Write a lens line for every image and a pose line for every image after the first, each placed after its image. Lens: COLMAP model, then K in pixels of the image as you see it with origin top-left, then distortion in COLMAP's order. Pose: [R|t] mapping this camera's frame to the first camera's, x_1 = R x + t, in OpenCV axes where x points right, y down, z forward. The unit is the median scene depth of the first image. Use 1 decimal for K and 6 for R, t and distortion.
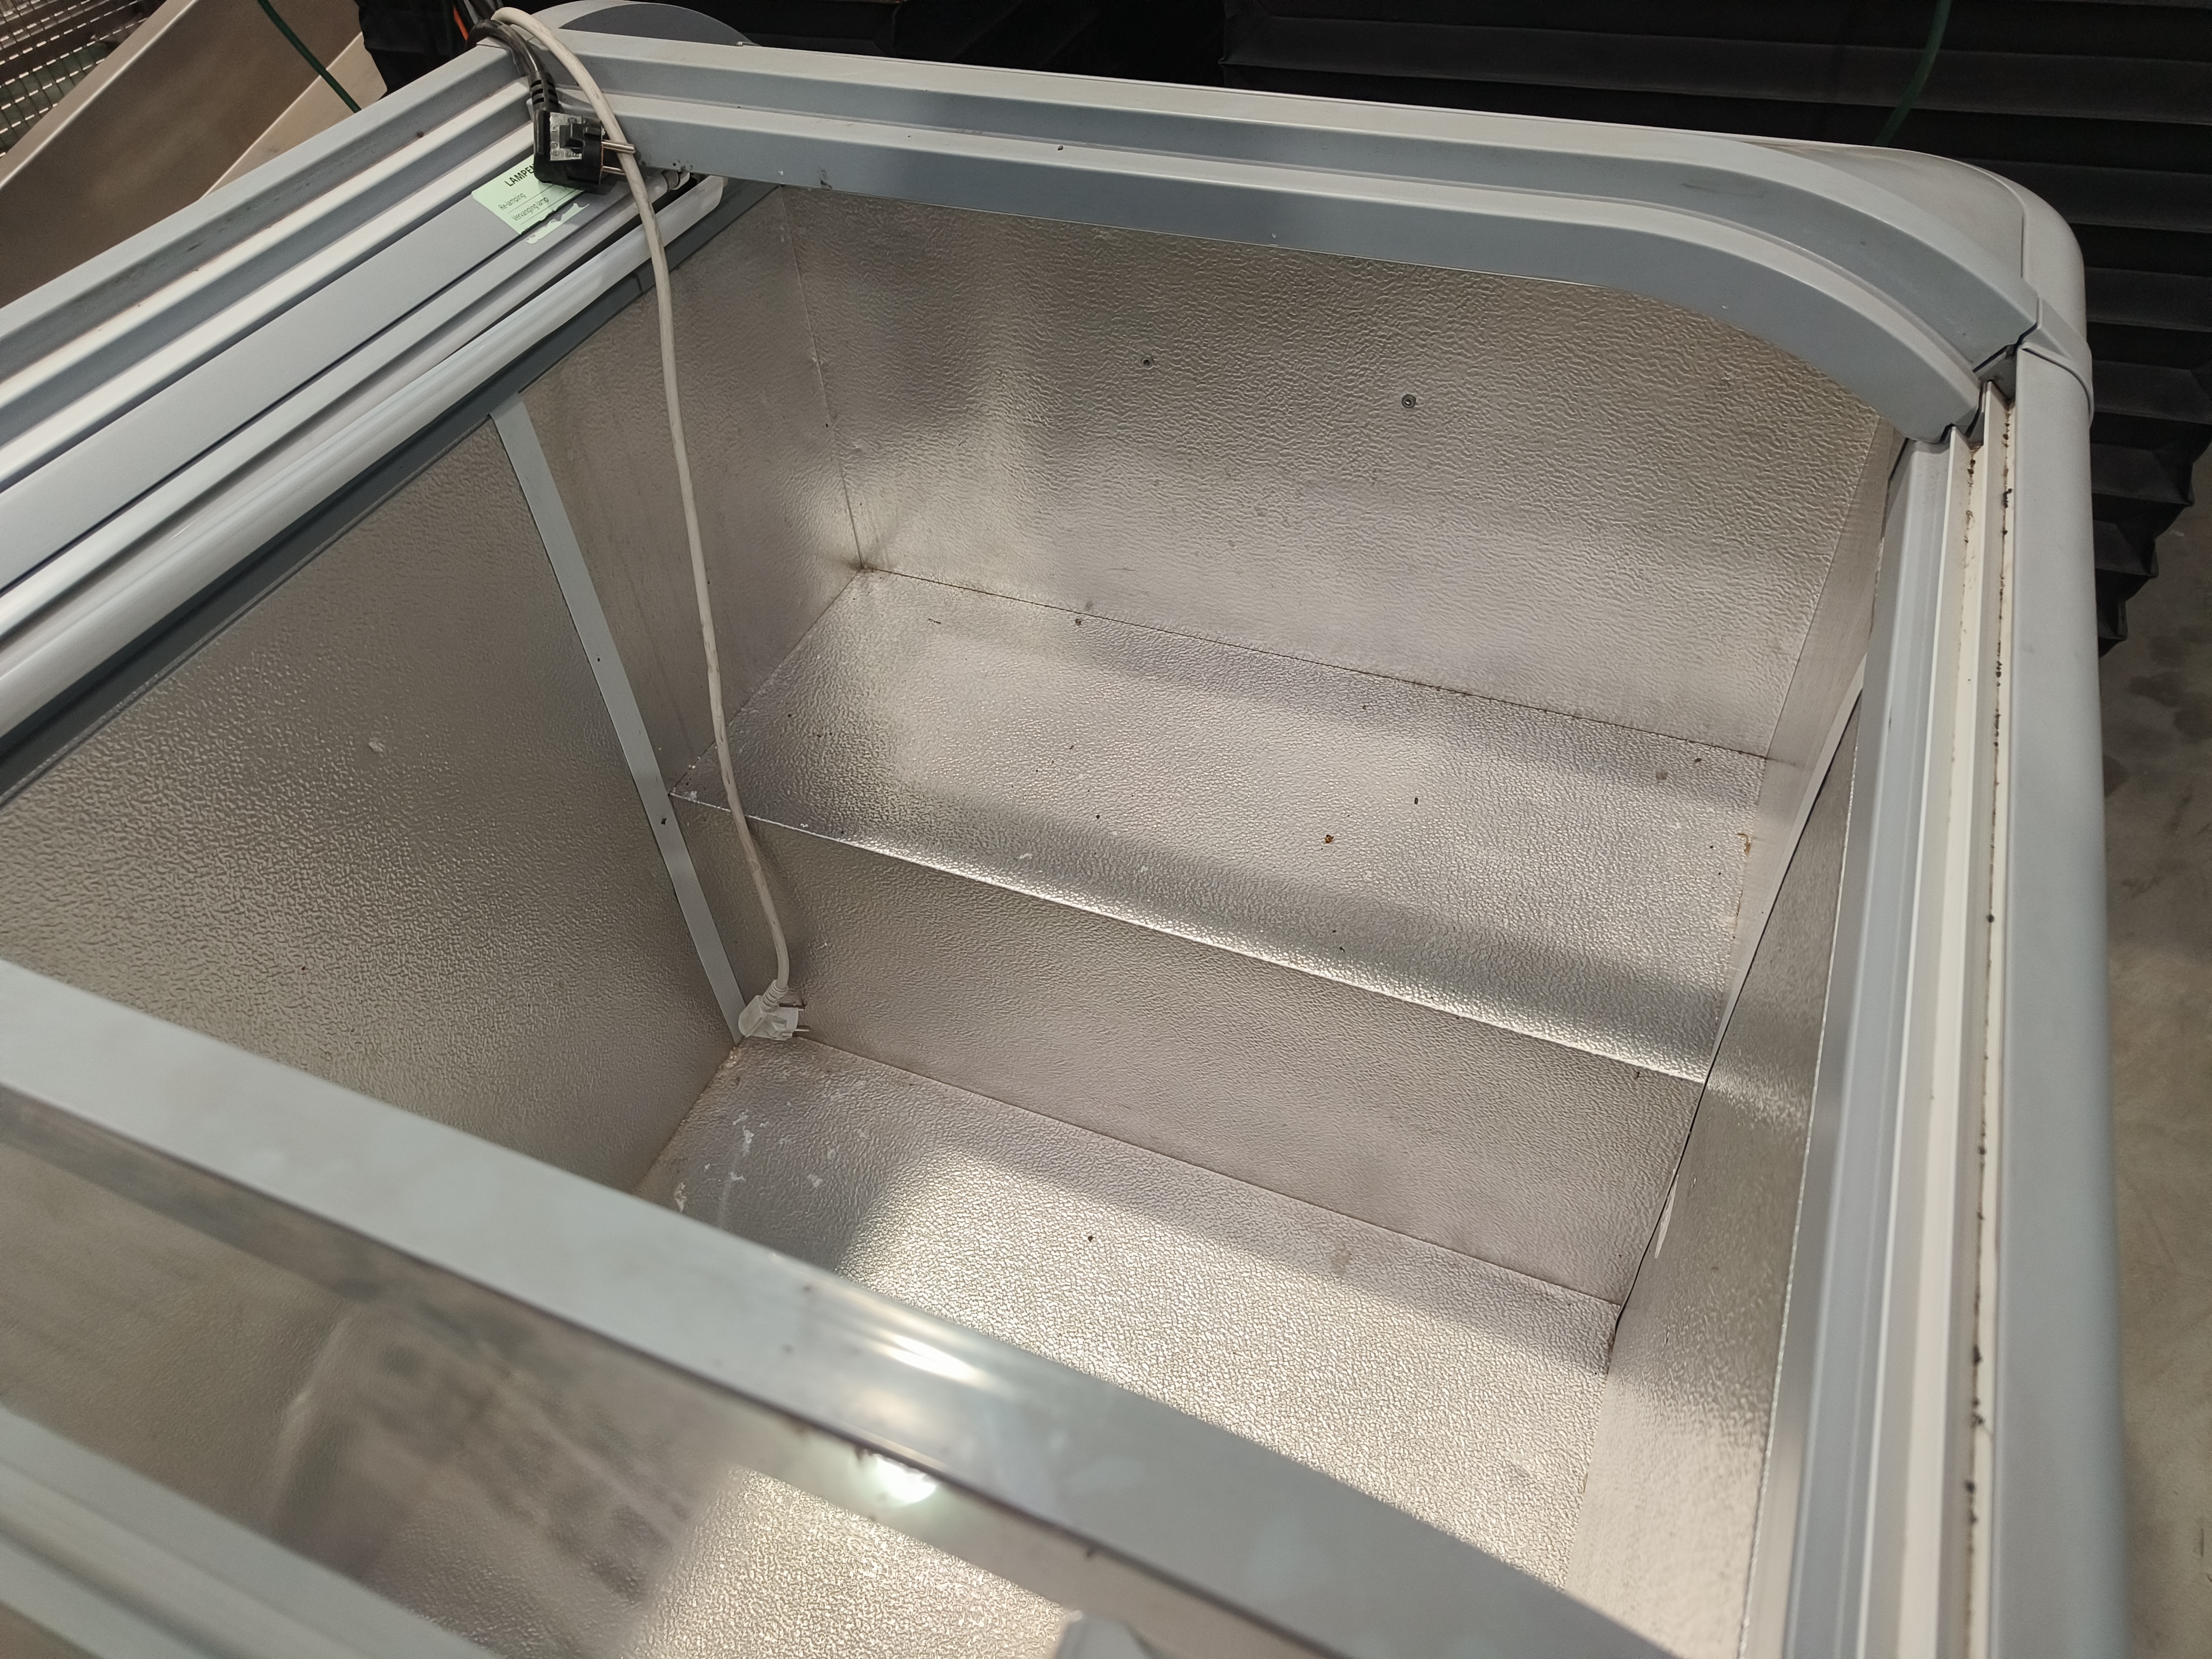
lens RADIAL K [[1523.5, 0, 1106.0], [0, 1523.5, 829.5], [0, 0, 1]] dist [0.014167, -0.001615]
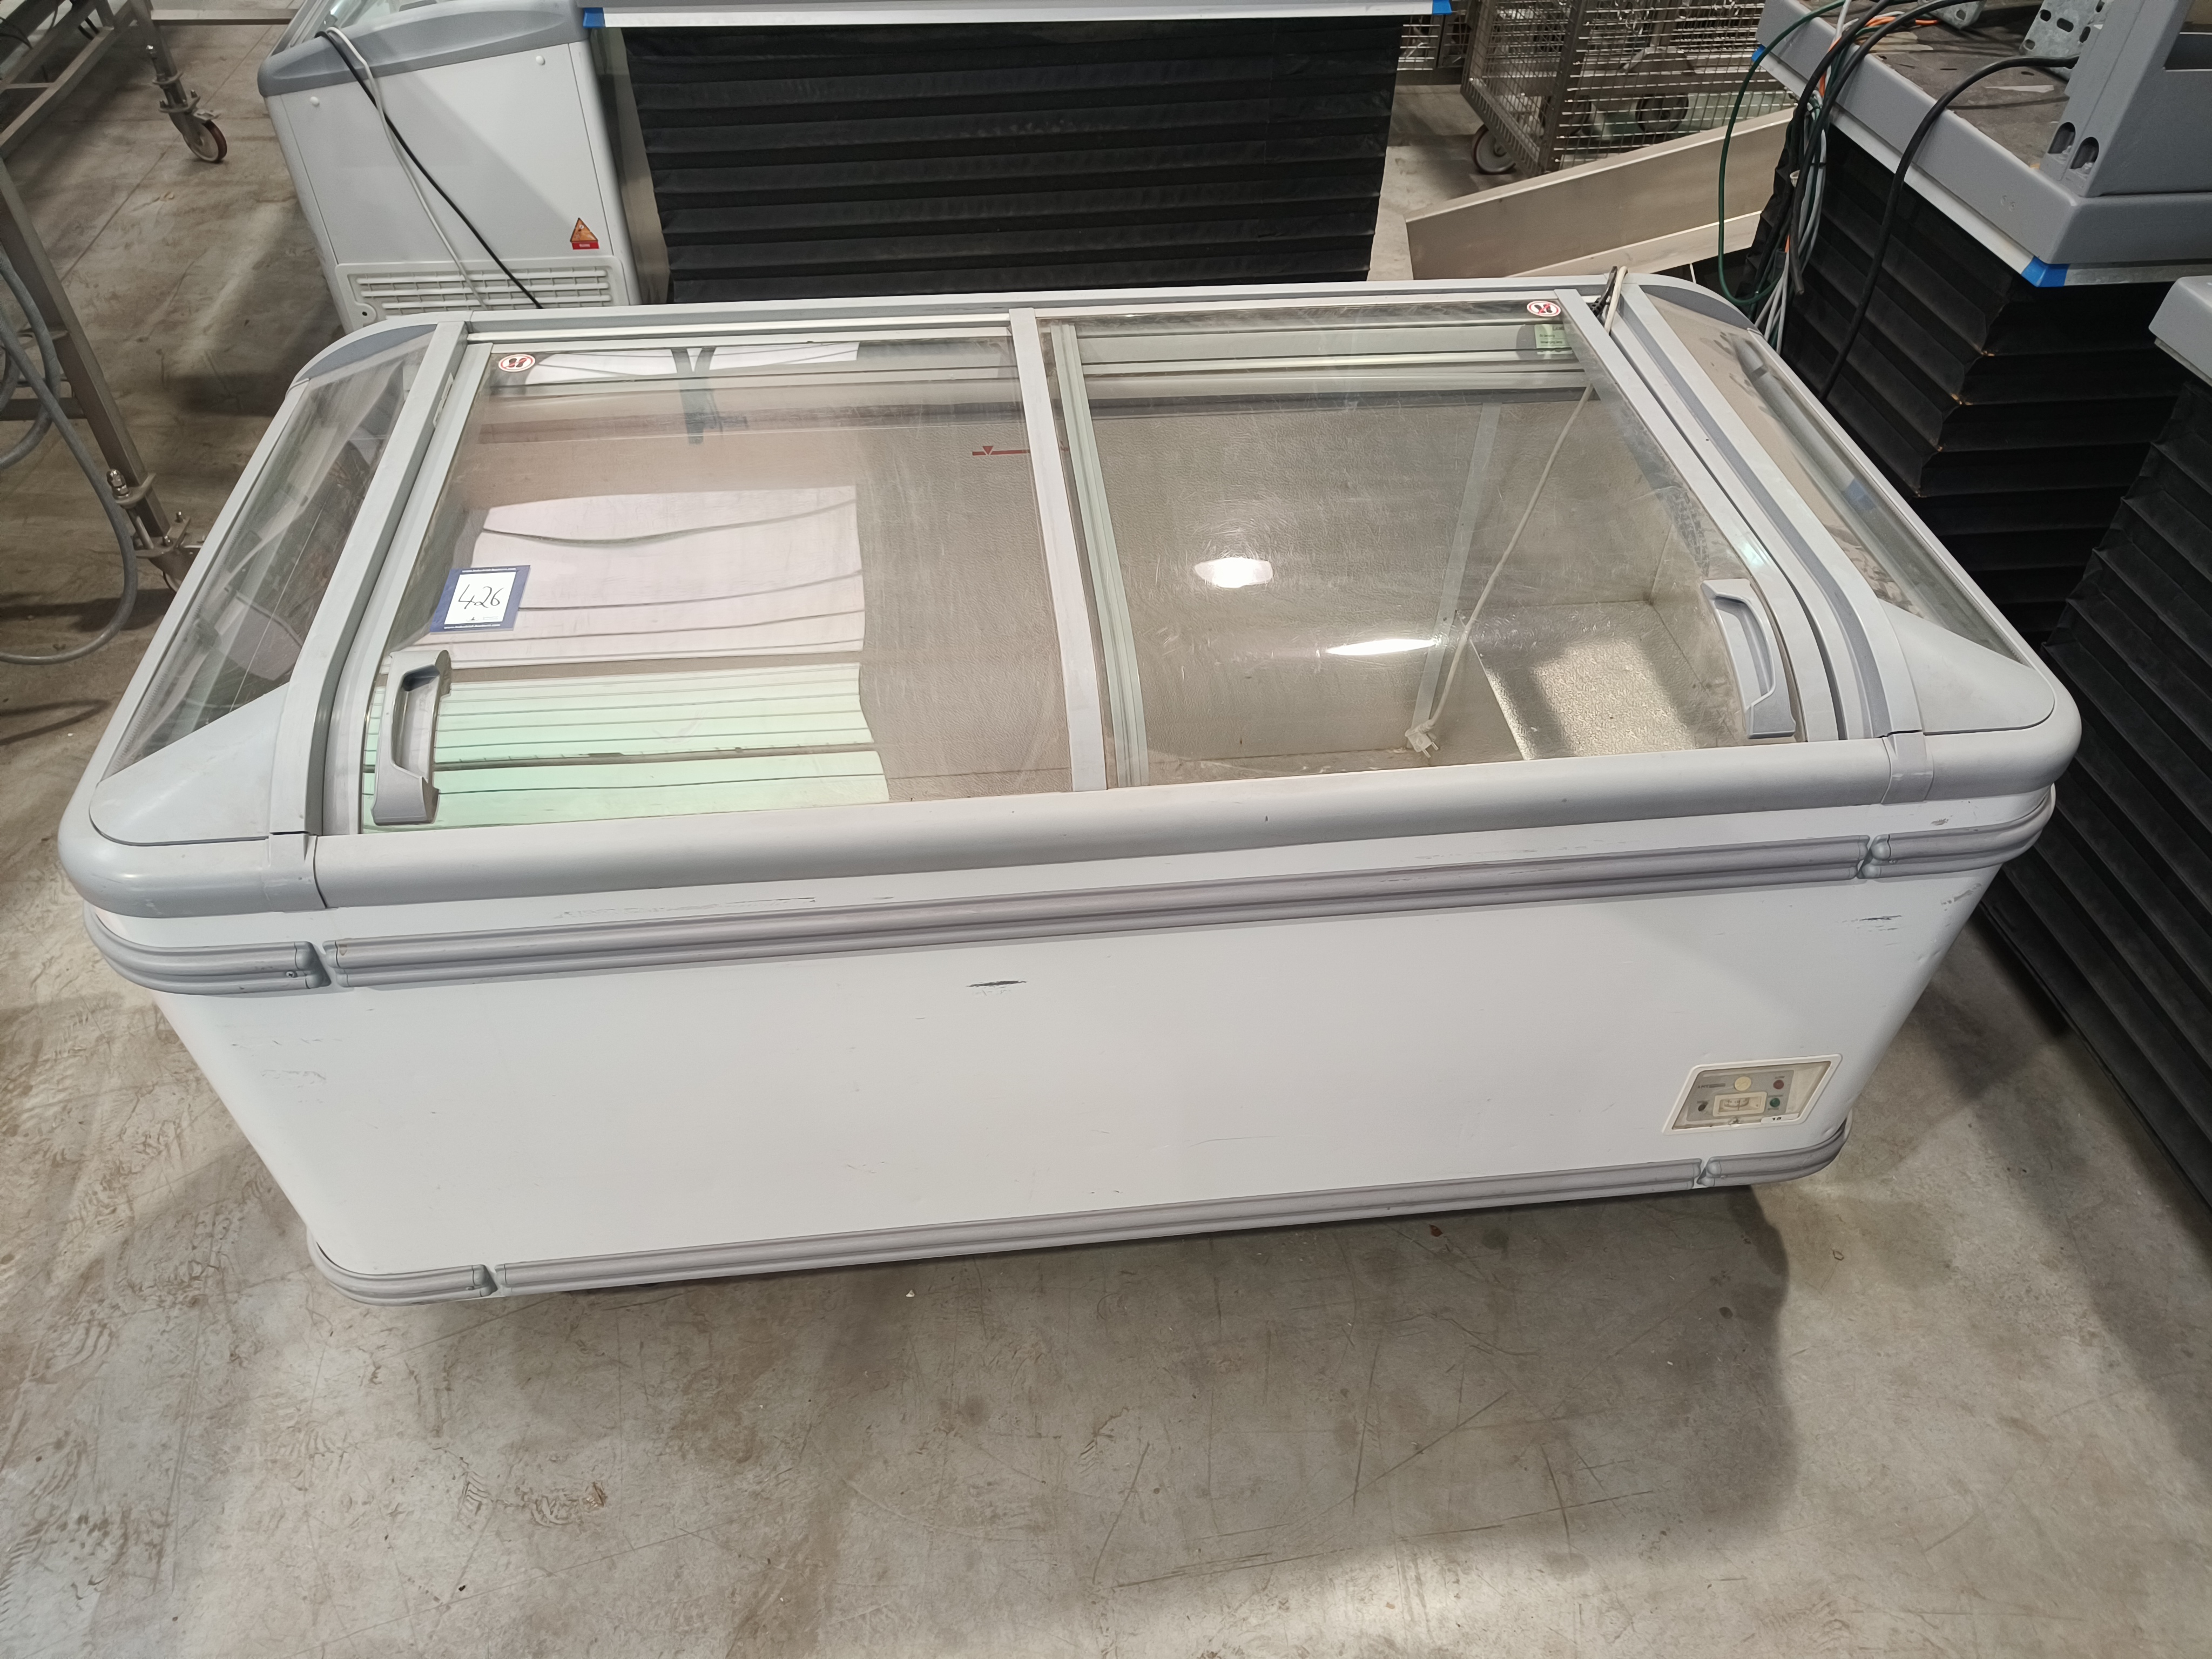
lens RADIAL K [[1523.5, 0, 1106.0], [0, 1523.5, 829.5], [0, 0, 1]] dist [0.014167, -0.001615]
pose [[0.472952, 0.657026, -0.587055, 1.135795], [-0.652975, 0.708710, 0.267121, -0.066861], [0.591557, 0.256997, 0.764207, -0.951306]]
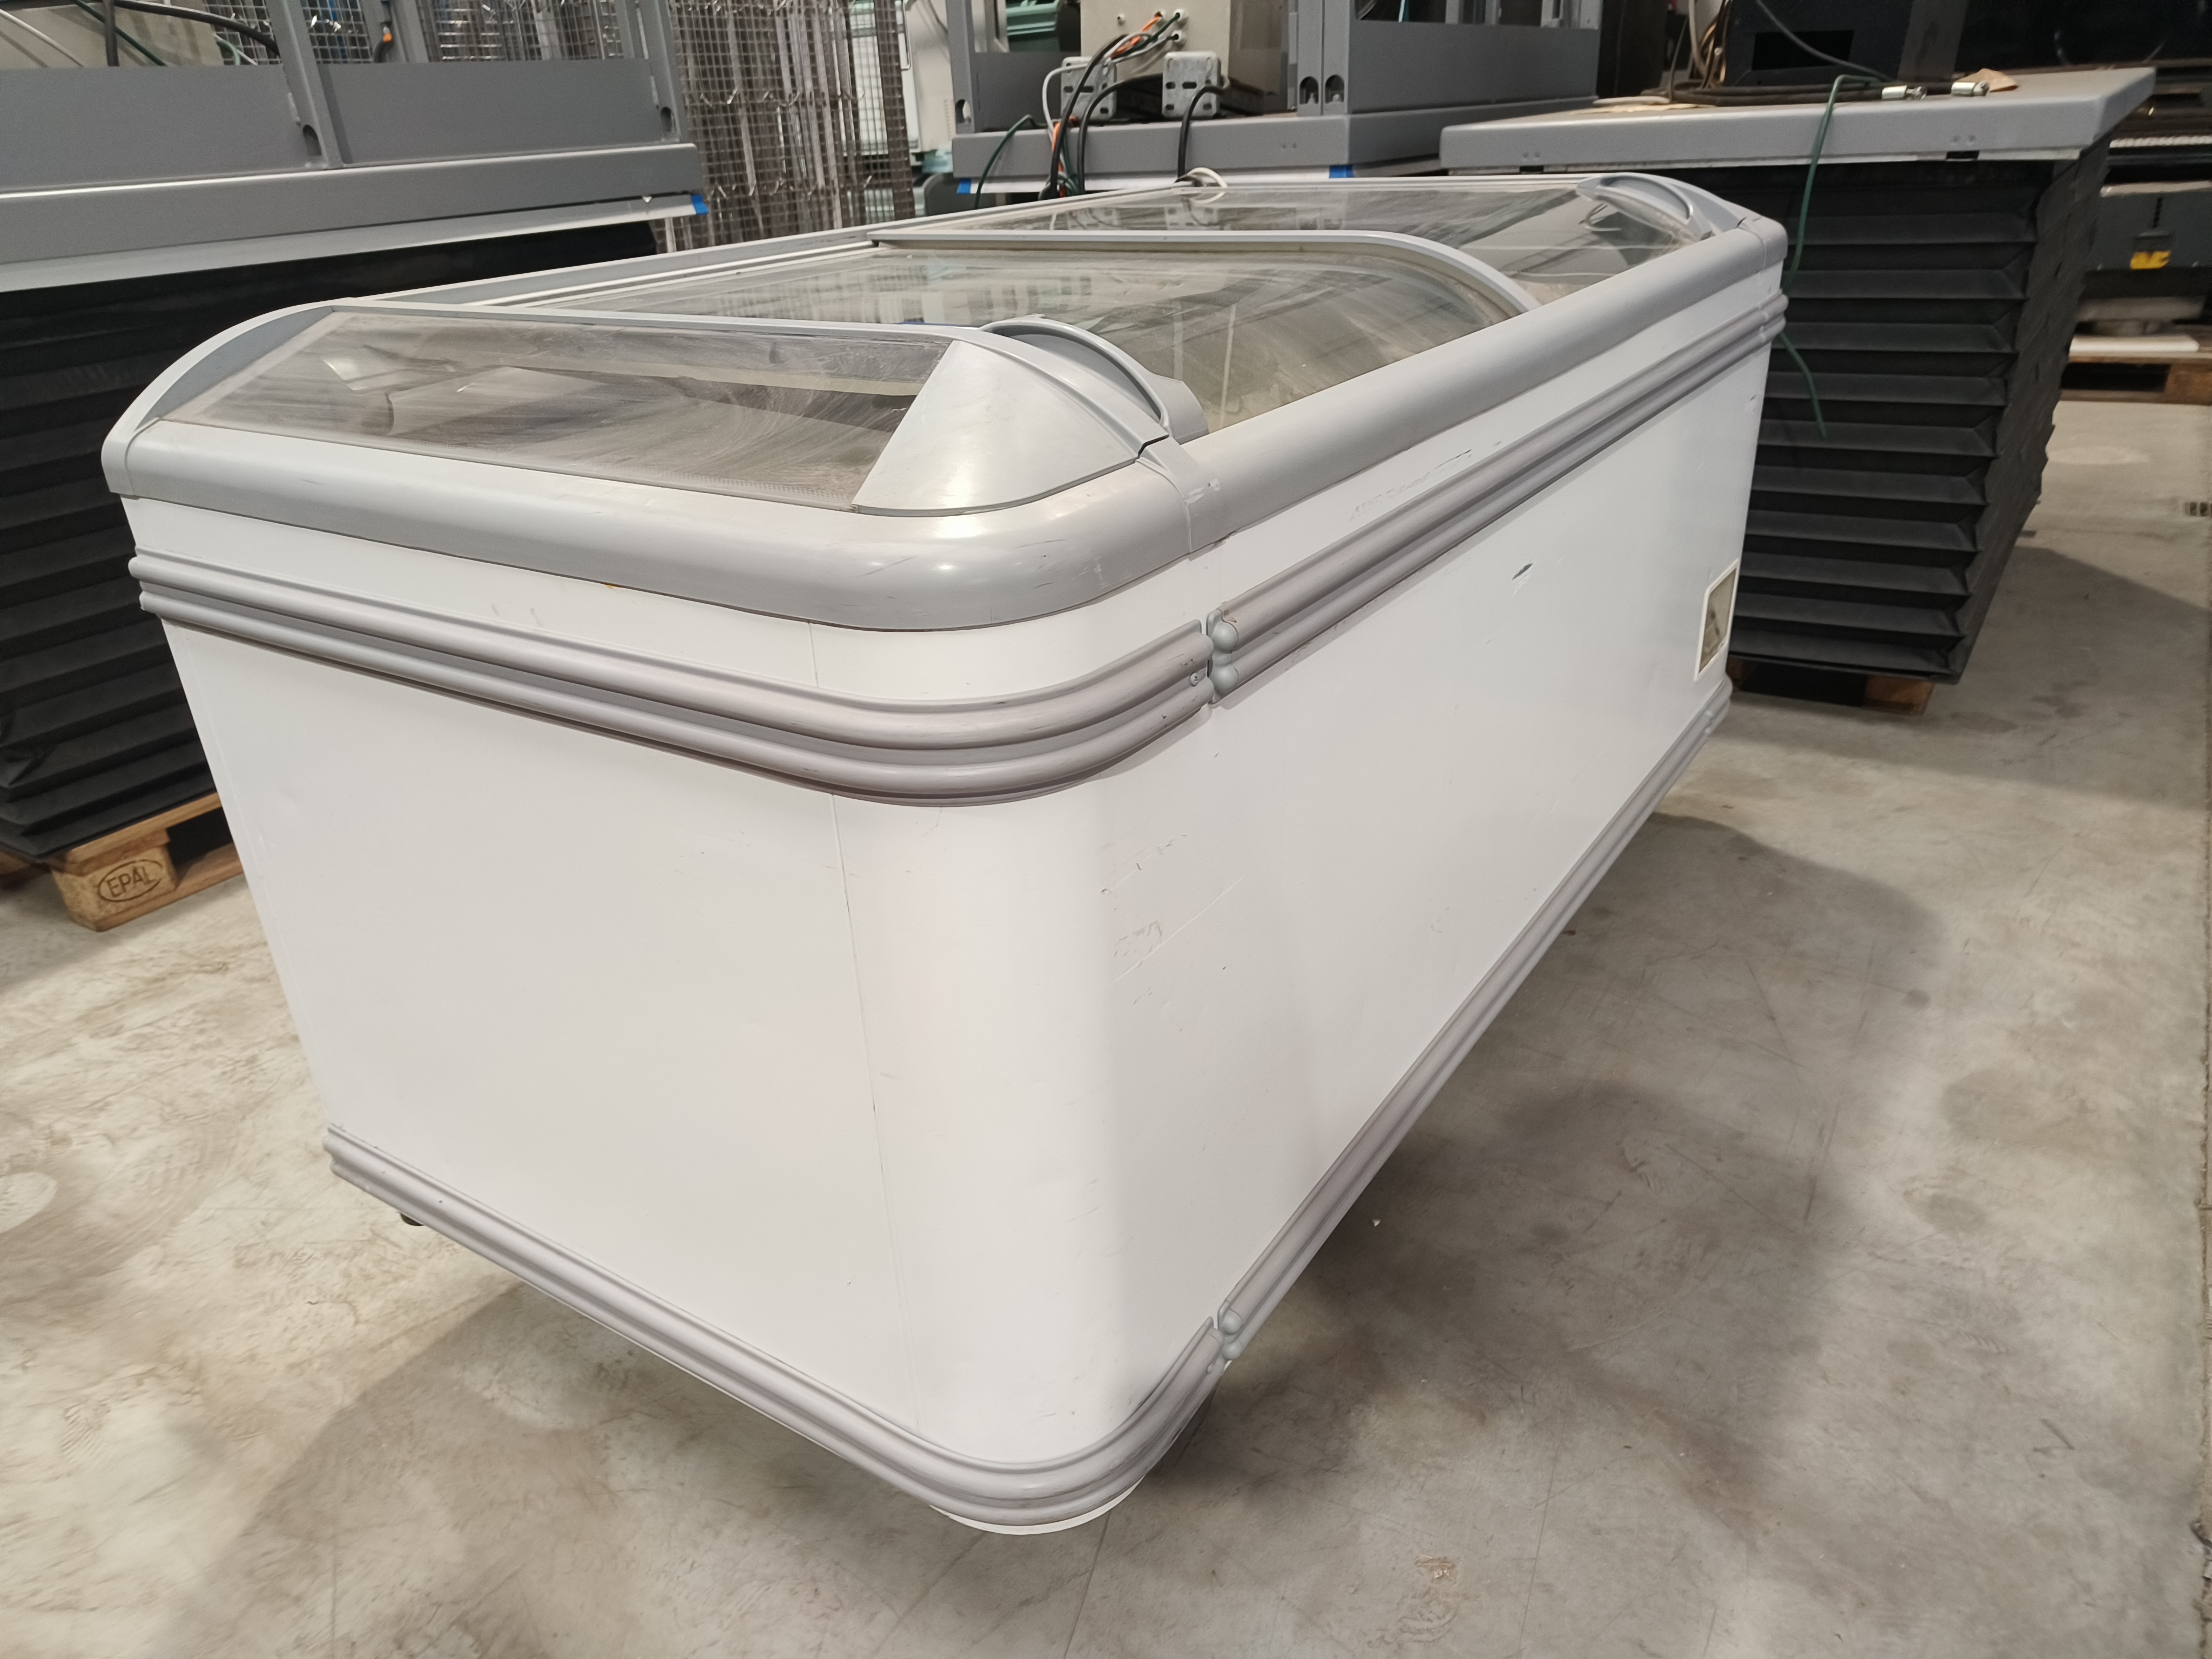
lens RADIAL K [[1534.7, 0, 1084.2], [0, 1534.7, 848.7], [0, 0, 1]] dist [0.020062, -0.002822]
pose [[0.979001, 0.087145, -0.184290, 0.037349], [-0.141231, 0.941860, -0.304882, 1.470635], [0.147006, 0.324507, 0.934390, -1.200444]]
